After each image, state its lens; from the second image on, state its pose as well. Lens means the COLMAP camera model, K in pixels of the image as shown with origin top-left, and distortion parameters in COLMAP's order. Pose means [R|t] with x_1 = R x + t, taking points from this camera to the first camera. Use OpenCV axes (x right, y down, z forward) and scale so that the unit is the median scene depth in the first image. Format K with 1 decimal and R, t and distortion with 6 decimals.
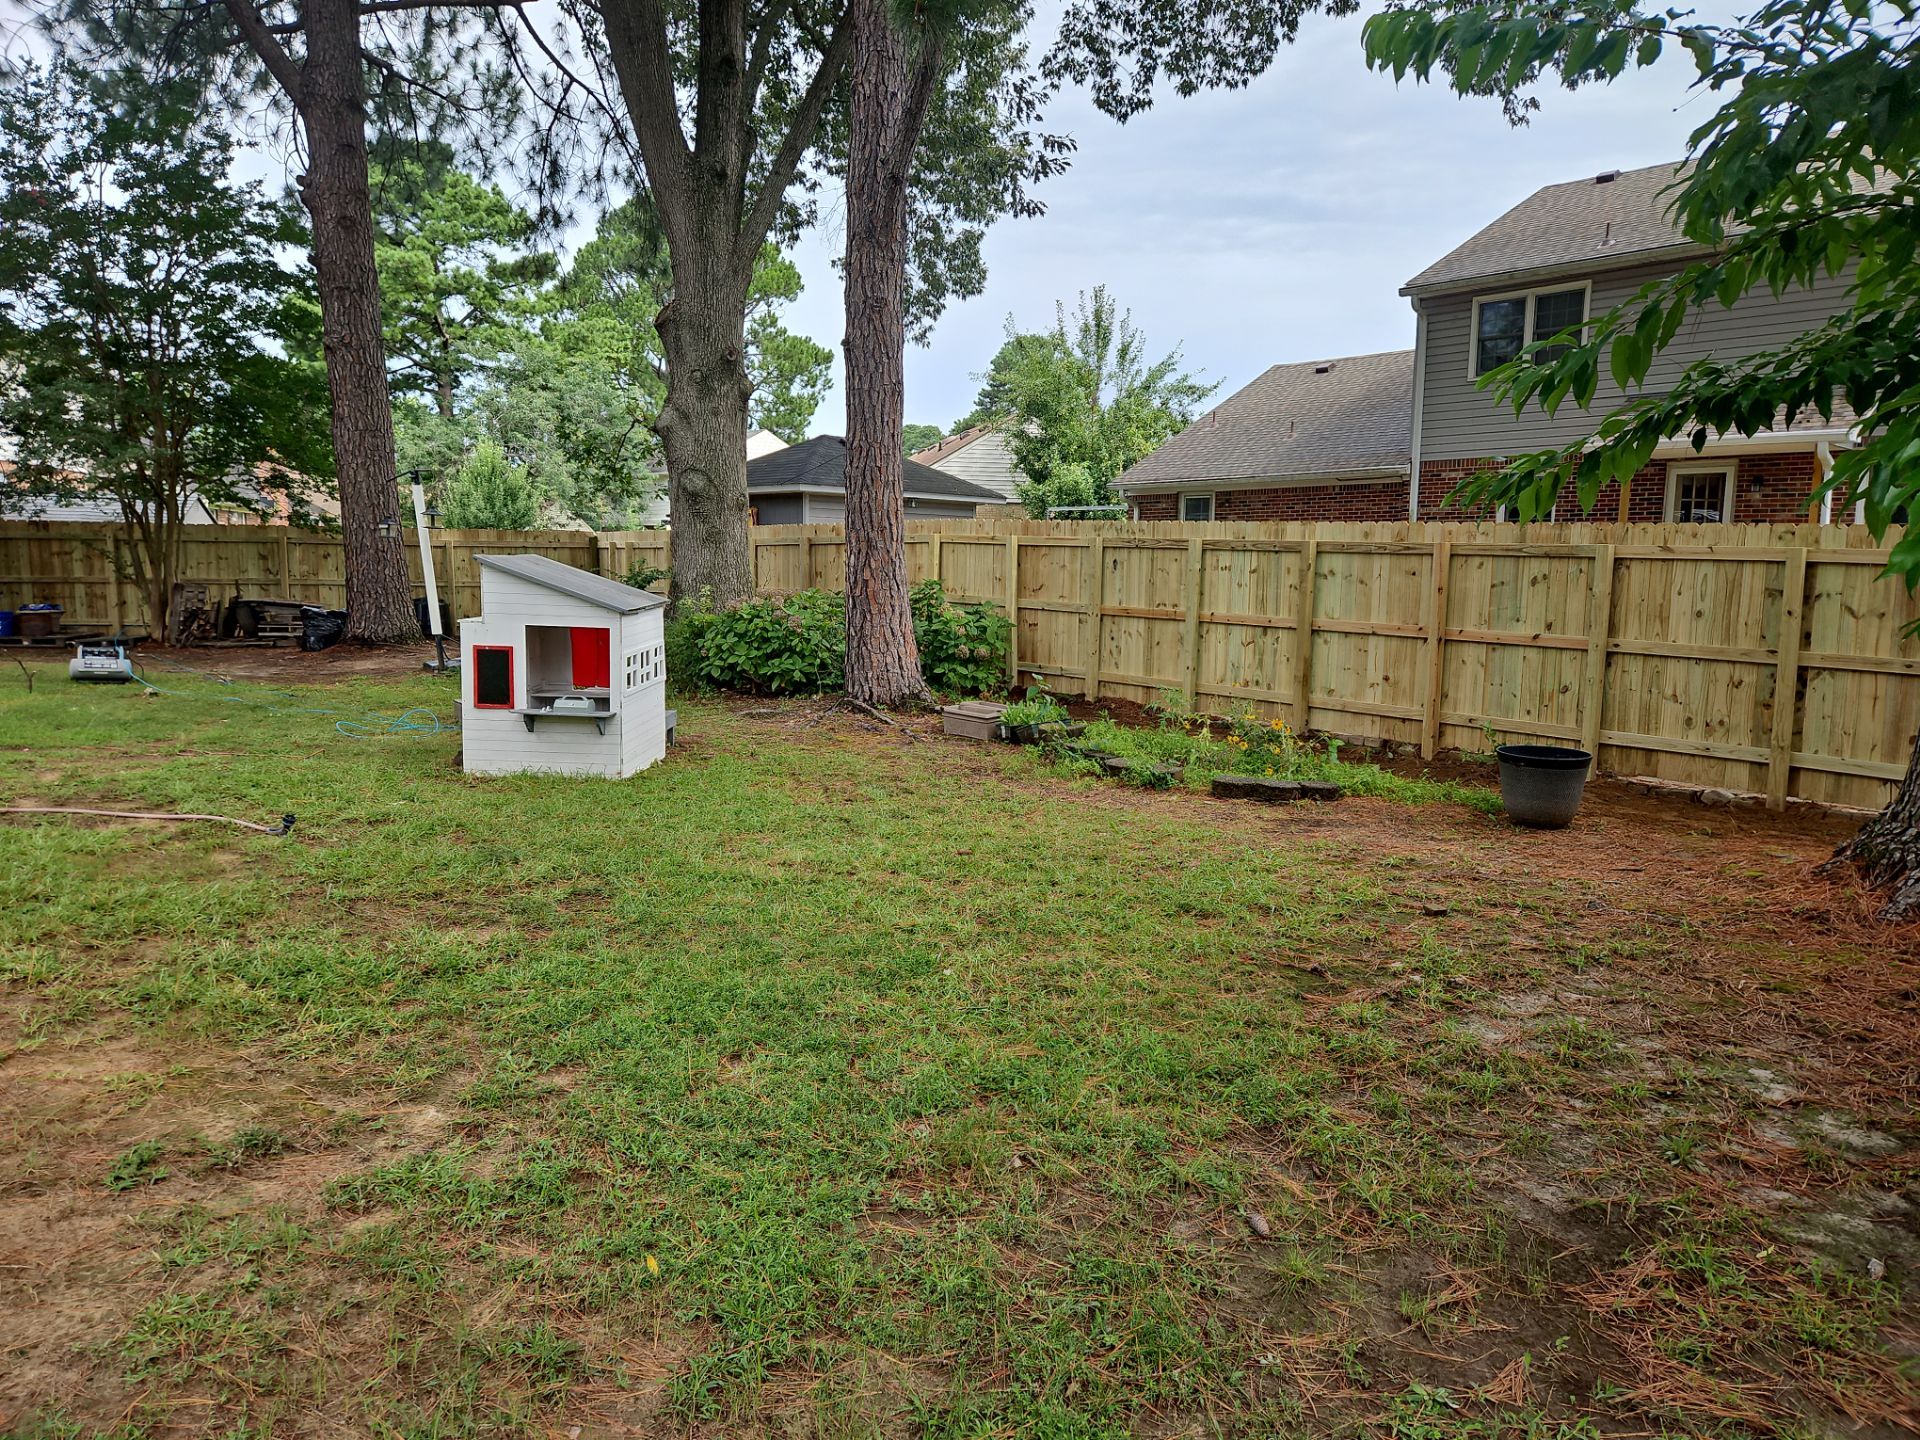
lens RADIAL K [[1293.4, 0, 960.7], [0, 1293.4, 712.5], [0, 0, 1]] dist [0.097196, -0.089974]
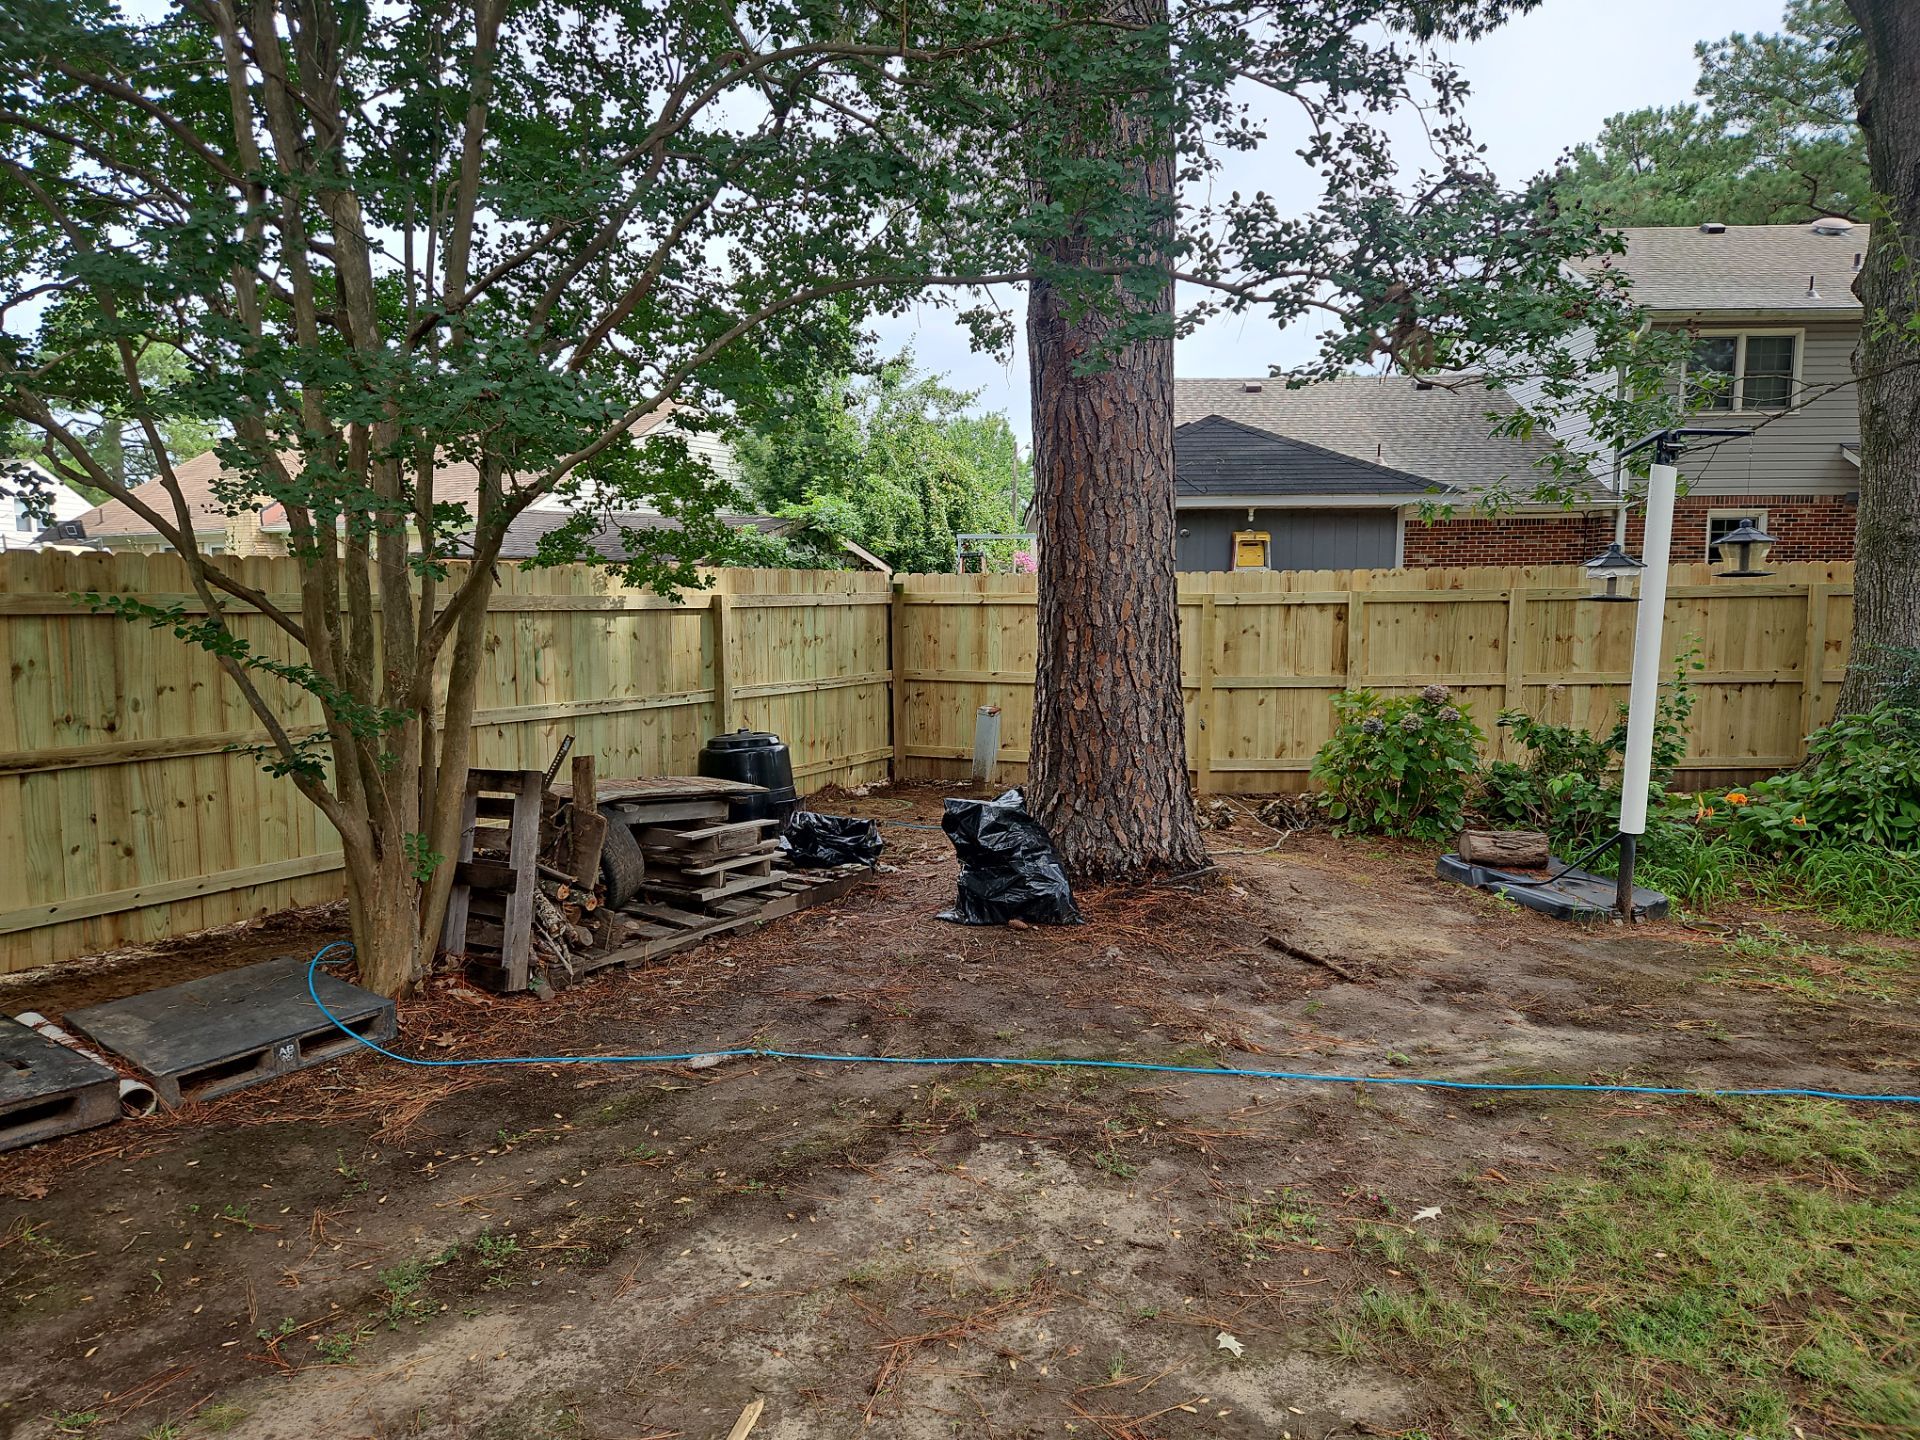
lens RADIAL K [[1280.0, 0, 957.6], [0, 1280.0, 733.3], [0, 0, 1]] dist [0.089284, -0.082237]
pose [[0.703736, -0.088787, 0.704892, -0.243988], [0.091591, 0.995219, 0.033915, -0.036085], [-0.704533, 0.040695, 0.708504, 0.250756]]
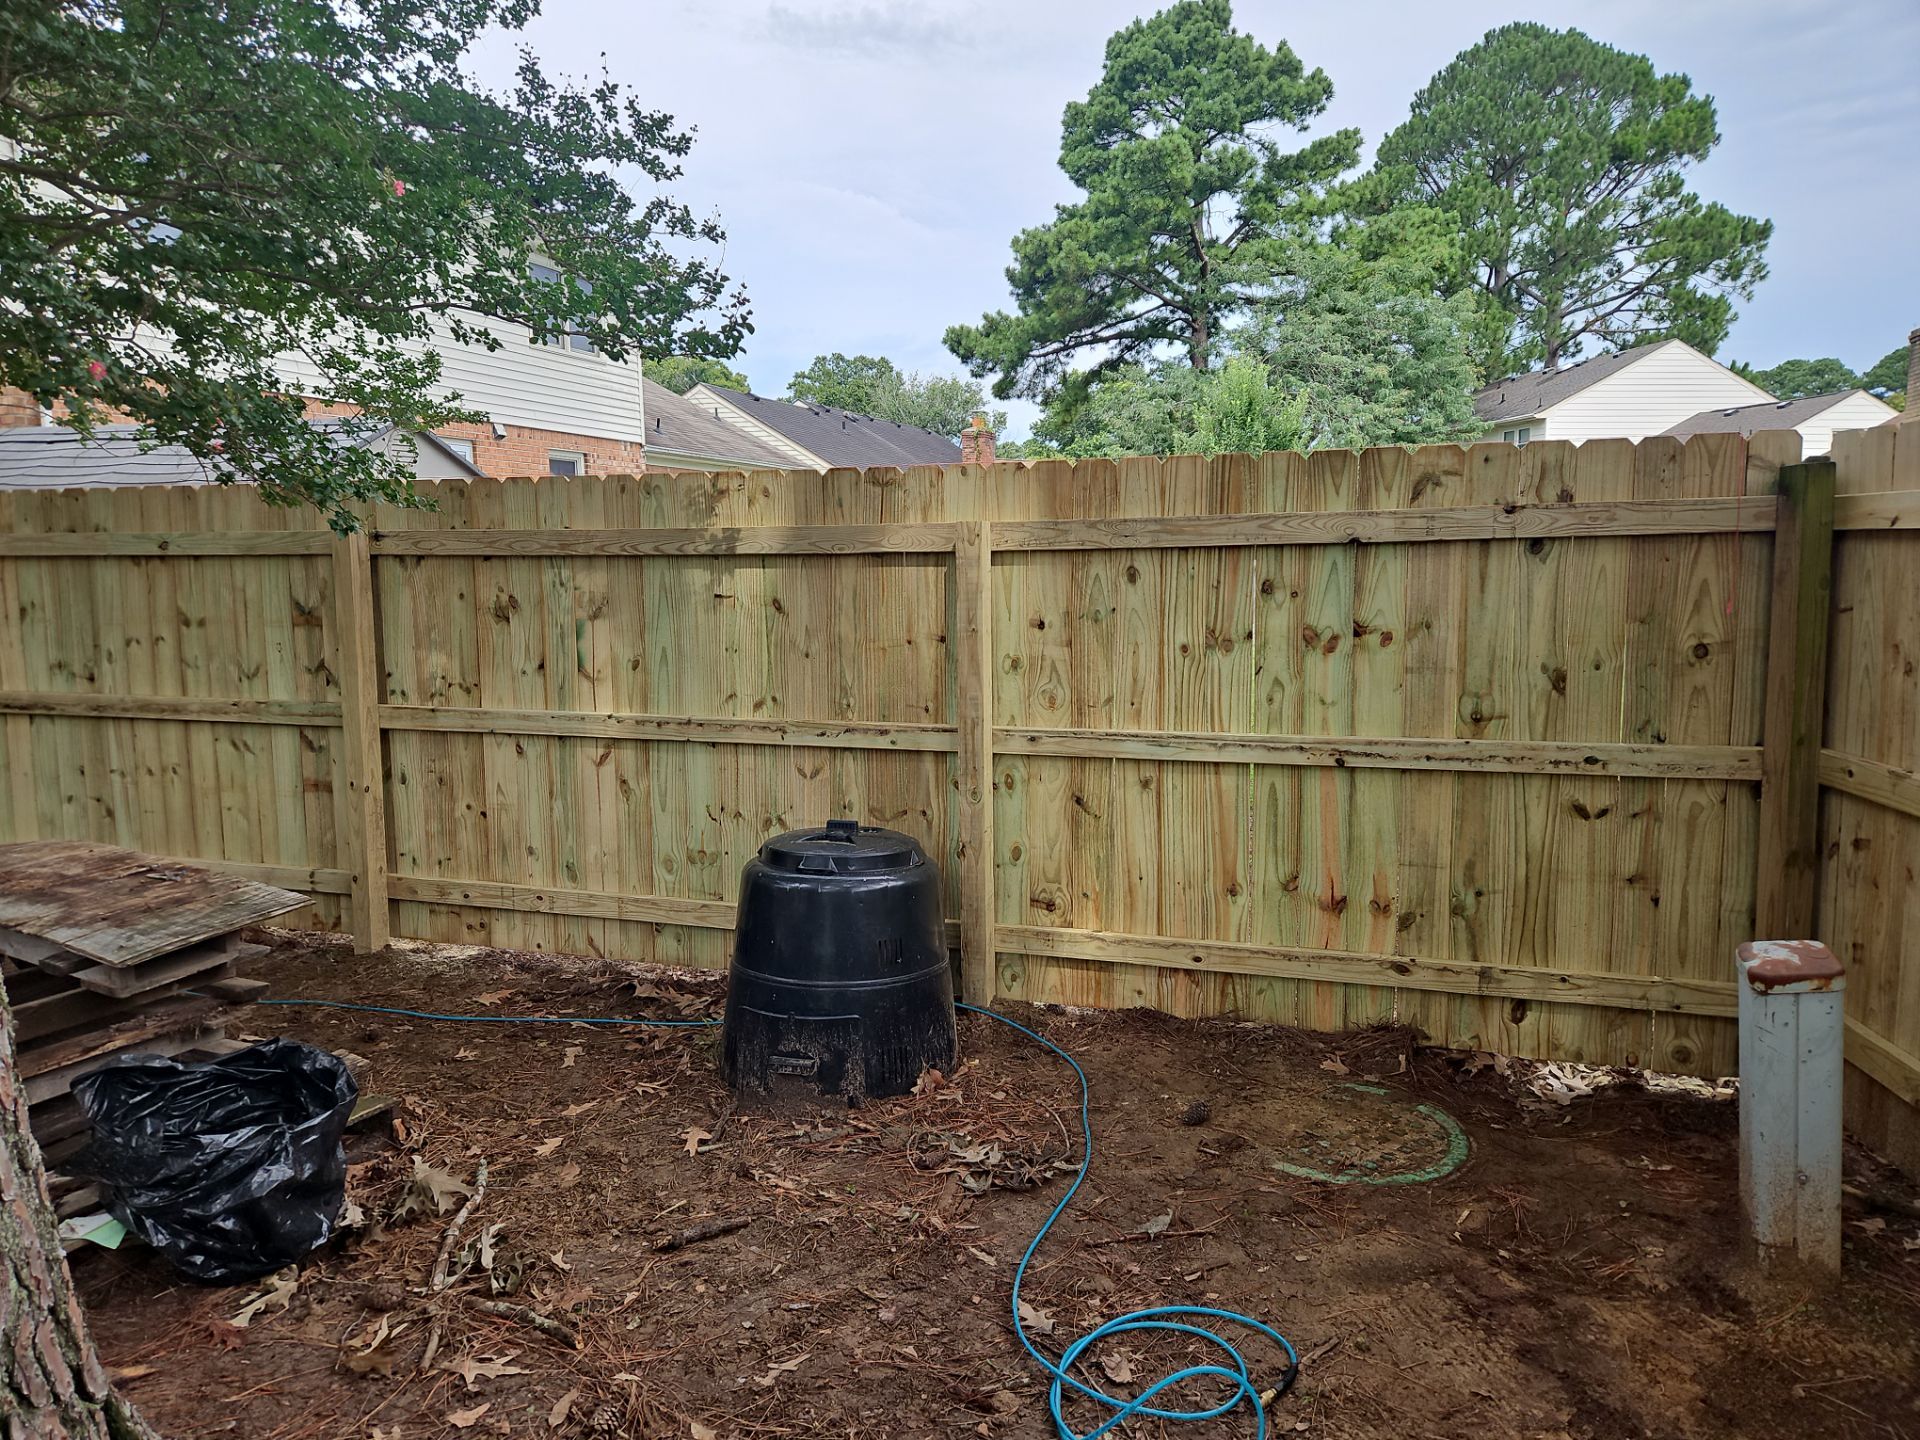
lens RADIAL K [[1293.4, 0, 960.7], [0, 1293.4, 712.5], [0, 0, 1]] dist [0.097196, -0.089974]
pose [[0.846924, 0.045868, -0.529732, -0.111406], [-0.041930, 0.998931, 0.019458, -0.041217], [0.530058, 0.005733, 0.847942, 0.322301]]
